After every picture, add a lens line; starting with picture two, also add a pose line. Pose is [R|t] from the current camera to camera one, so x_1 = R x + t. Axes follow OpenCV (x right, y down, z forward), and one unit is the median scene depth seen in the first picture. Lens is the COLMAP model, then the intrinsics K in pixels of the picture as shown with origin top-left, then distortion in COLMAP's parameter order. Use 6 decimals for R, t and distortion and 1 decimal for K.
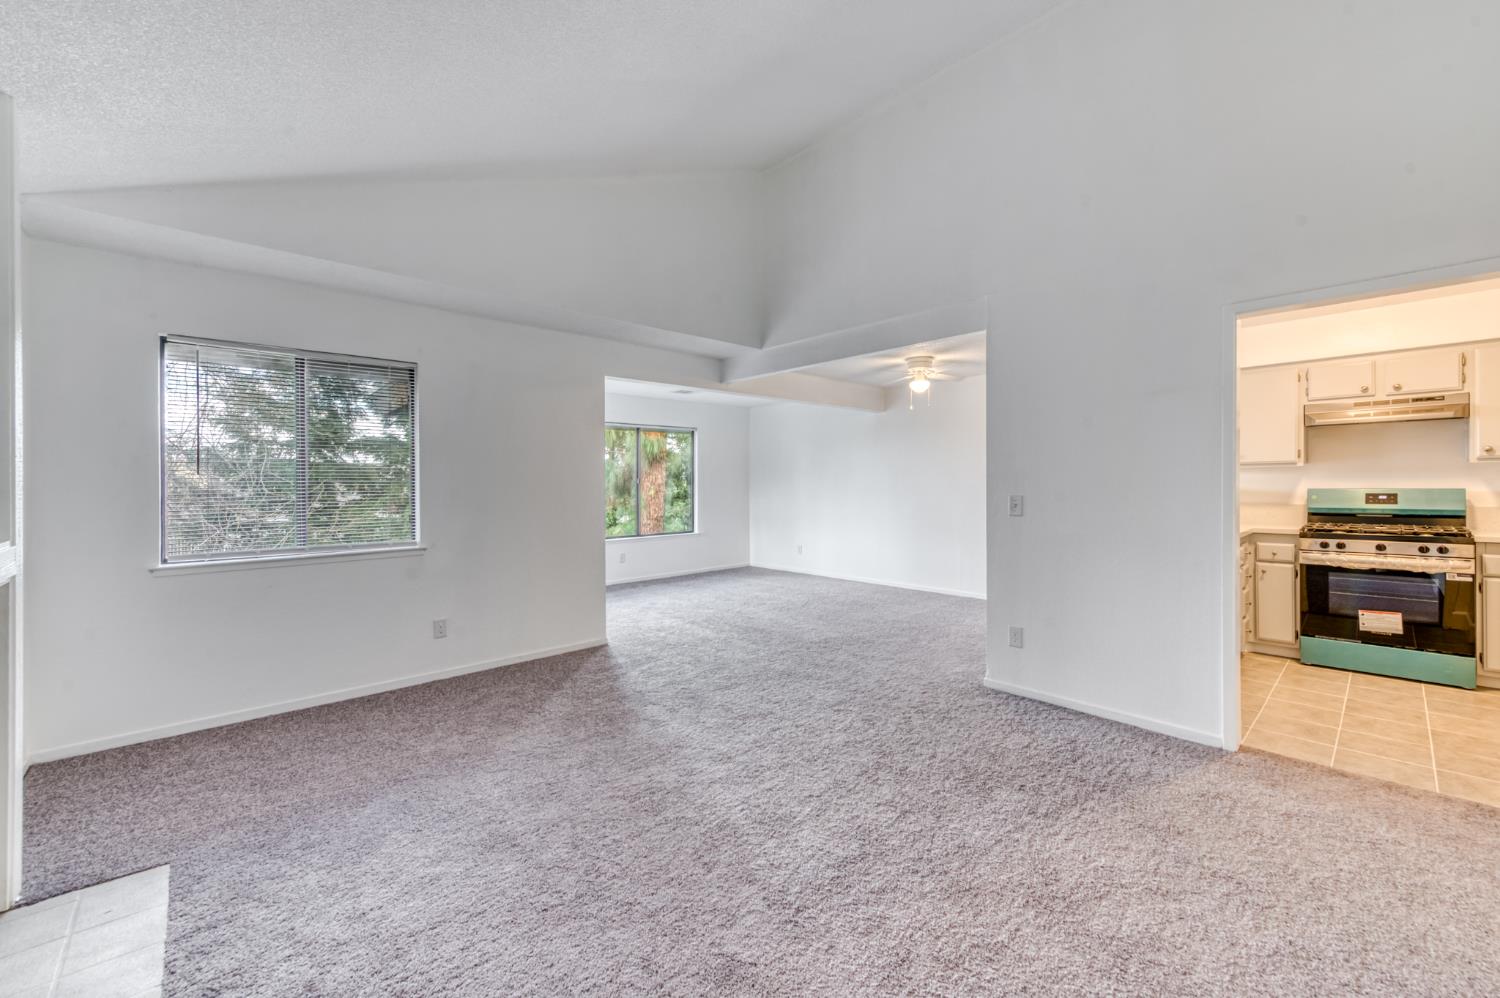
lens RADIAL K [[591.4, 0, 750.2], [0, 591.4, 505.5], [0, 0, 1]] dist [0.000690, 0.000447]
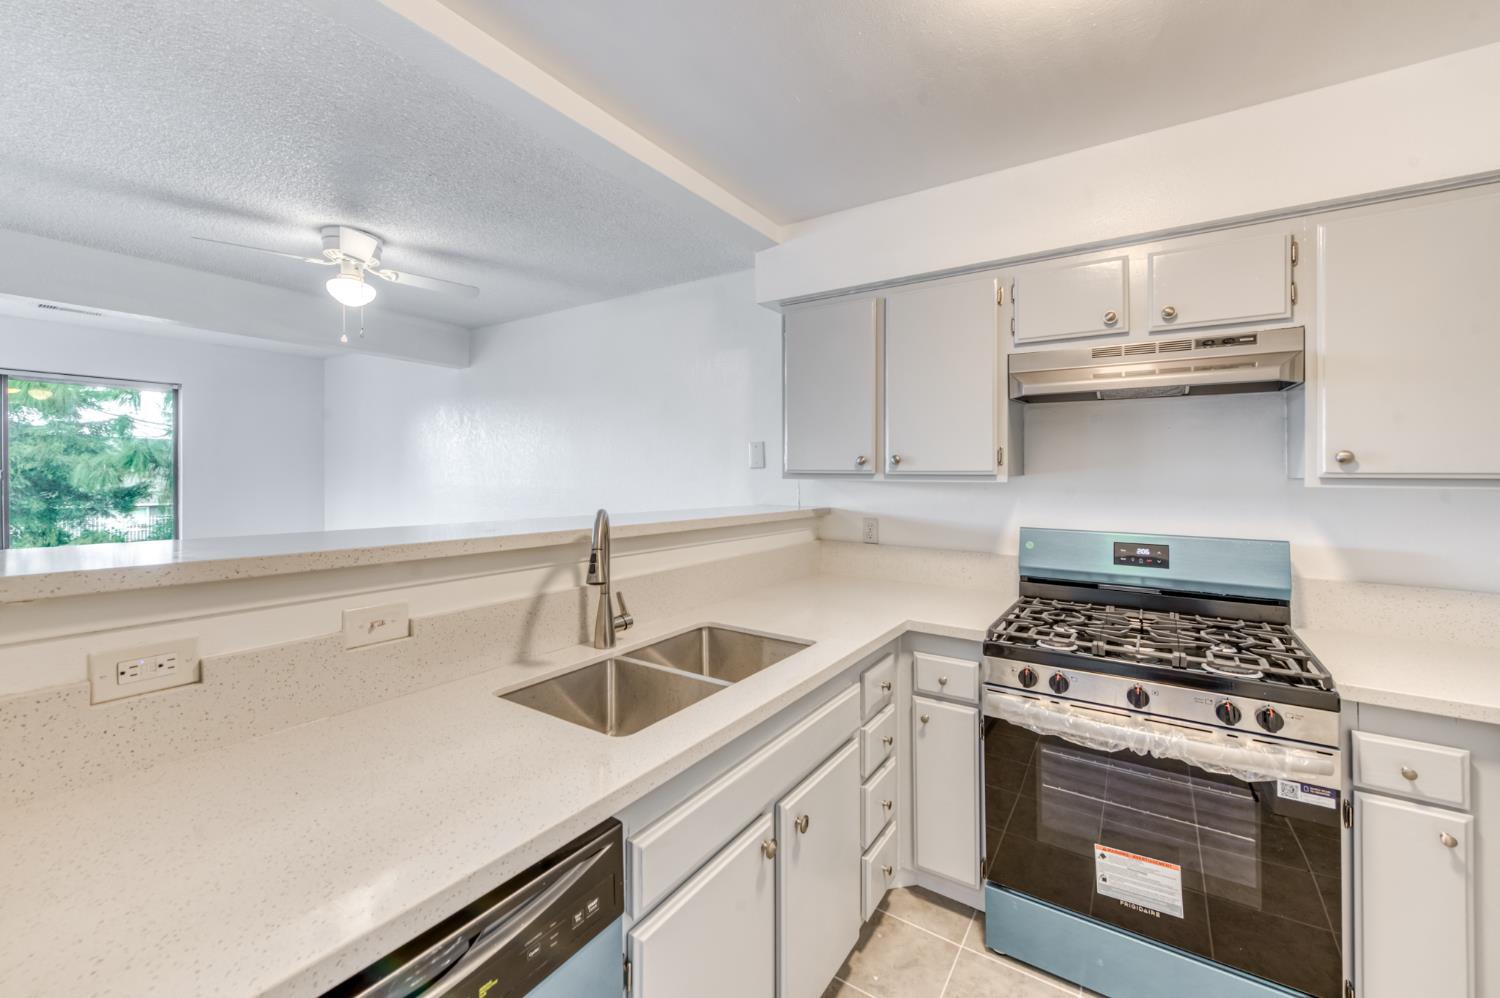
lens RADIAL K [[607.0, 0, 751.3], [0, 607.0, 484.4], [0, 0, 1]] dist [0.001591, 0.000371]
pose [[0.971328, 0.014758, 0.237286, 0.681793], [-0.010805, 0.999780, -0.017950, -0.059550], [-0.237499, 0.014871, 0.971274, 0.633710]]
